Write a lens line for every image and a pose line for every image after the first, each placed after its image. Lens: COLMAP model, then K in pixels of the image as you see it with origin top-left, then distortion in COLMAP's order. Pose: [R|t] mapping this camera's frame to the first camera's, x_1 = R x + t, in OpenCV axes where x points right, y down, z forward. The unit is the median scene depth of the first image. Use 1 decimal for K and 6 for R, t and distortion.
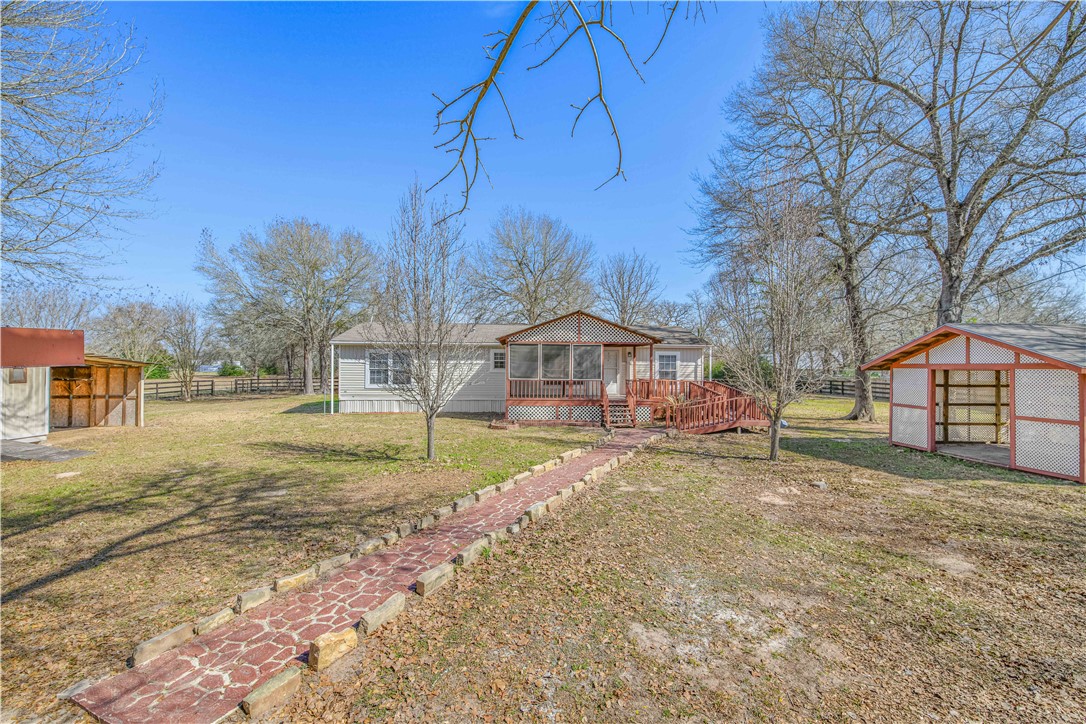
lens RADIAL K [[454.8, 0, 546.5], [0, 454.8, 362.0], [0, 0, 1]] dist [0.039368, -0.018331]
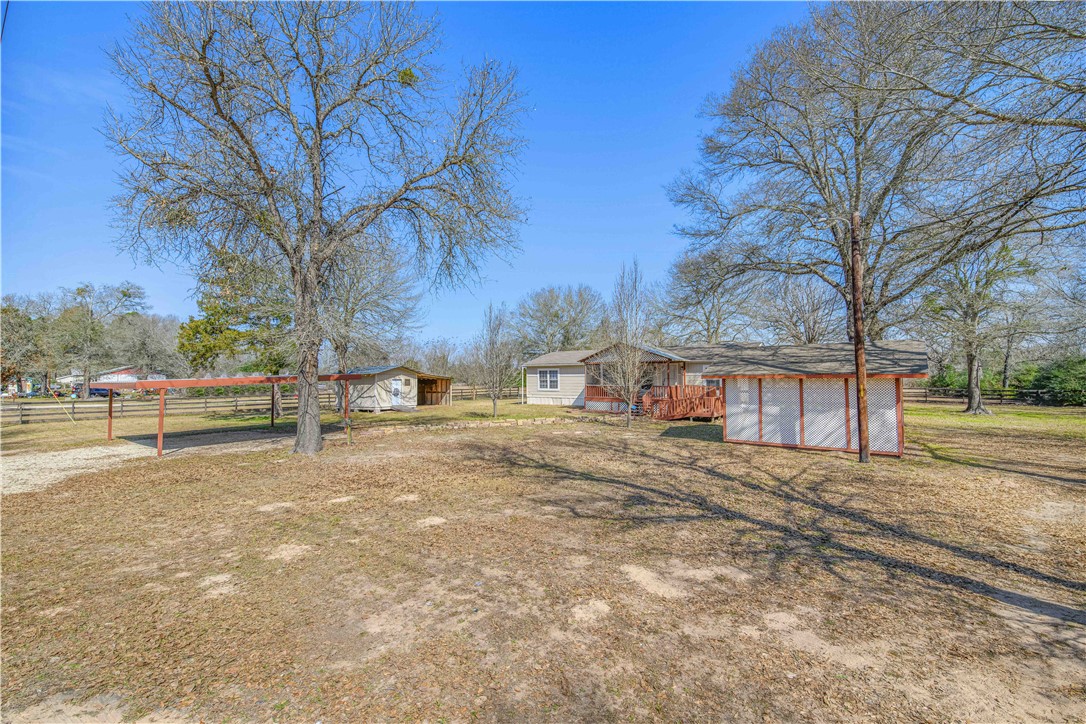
lens RADIAL K [[454.8, 0, 546.5], [0, 454.8, 362.0], [0, 0, 1]] dist [0.039368, -0.018331]
pose [[0.757345, -0.034049, -0.652126, 0.898989], [0.016236, 0.999313, -0.033321, 0.006592], [0.652813, 0.014647, 0.757378, -0.370640]]
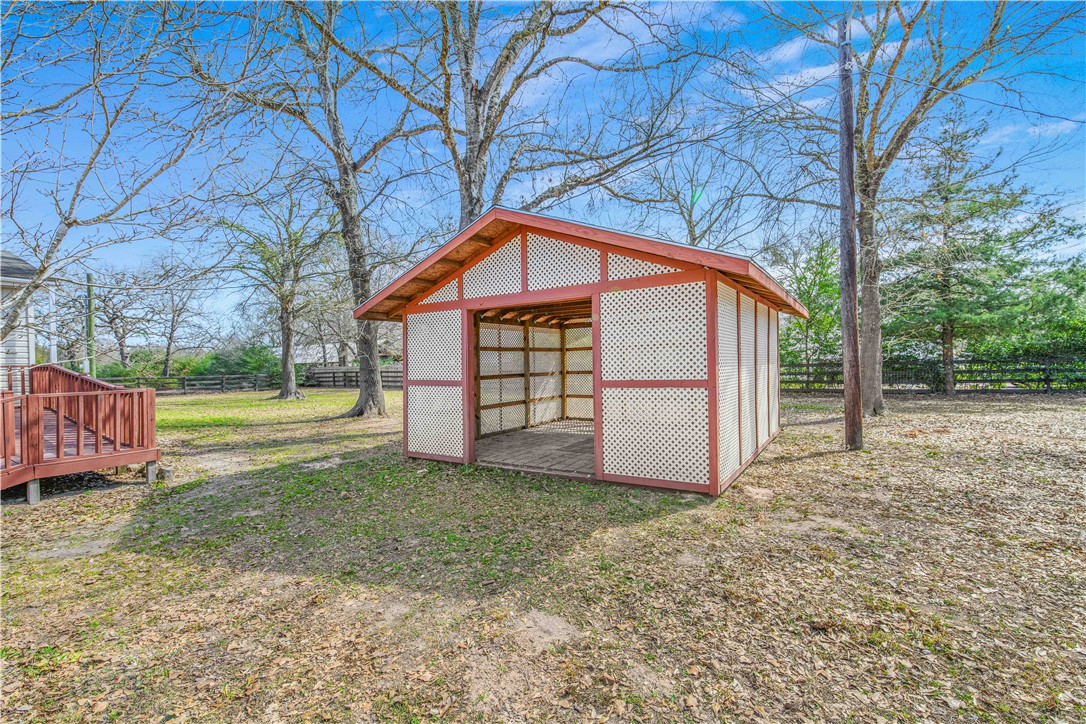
lens RADIAL K [[456.4, 0, 546.6], [0, 456.4, 363.3], [0, 0, 1]] dist [0.044452, -0.019127]
pose [[0.582635, -0.020102, 0.812485, 0.311130], [0.018340, 0.999765, 0.011584, 0.050212], [-0.812527, 0.008152, 0.582867, 0.423834]]
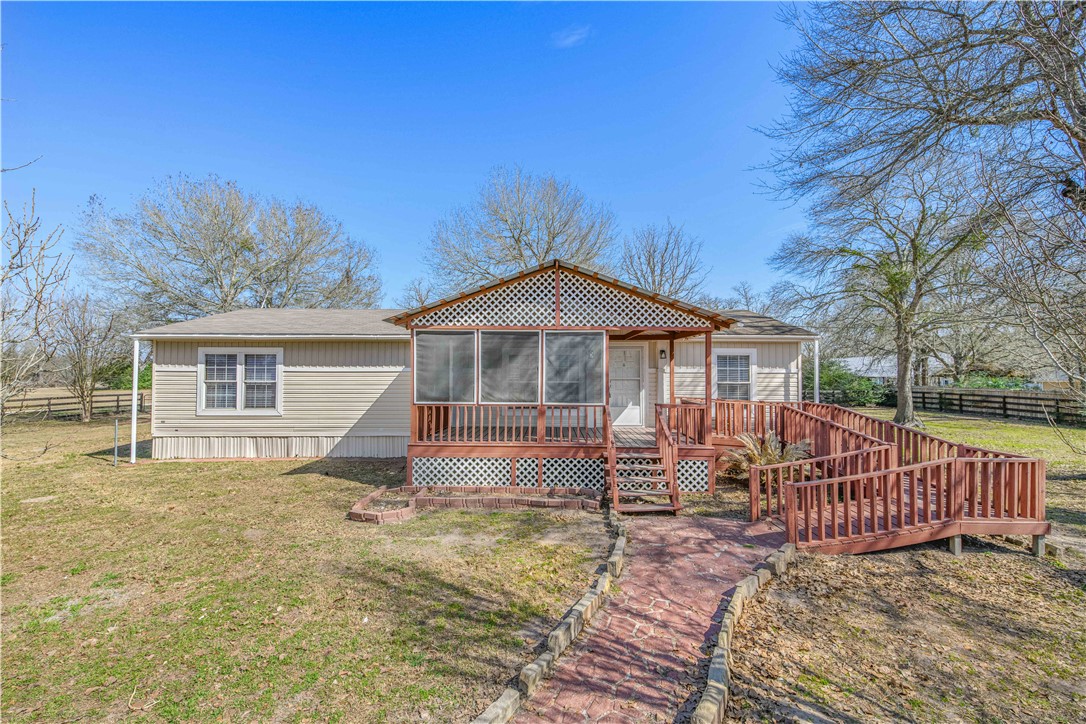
lens RADIAL K [[454.8, 0, 546.5], [0, 454.8, 362.0], [0, 0, 1]] dist [0.039368, -0.018331]
pose [[0.997522, -0.005237, -0.070163, 0.093448], [0.004042, 0.999844, -0.017166, 0.002257], [0.070242, 0.016840, 0.997388, 0.509571]]
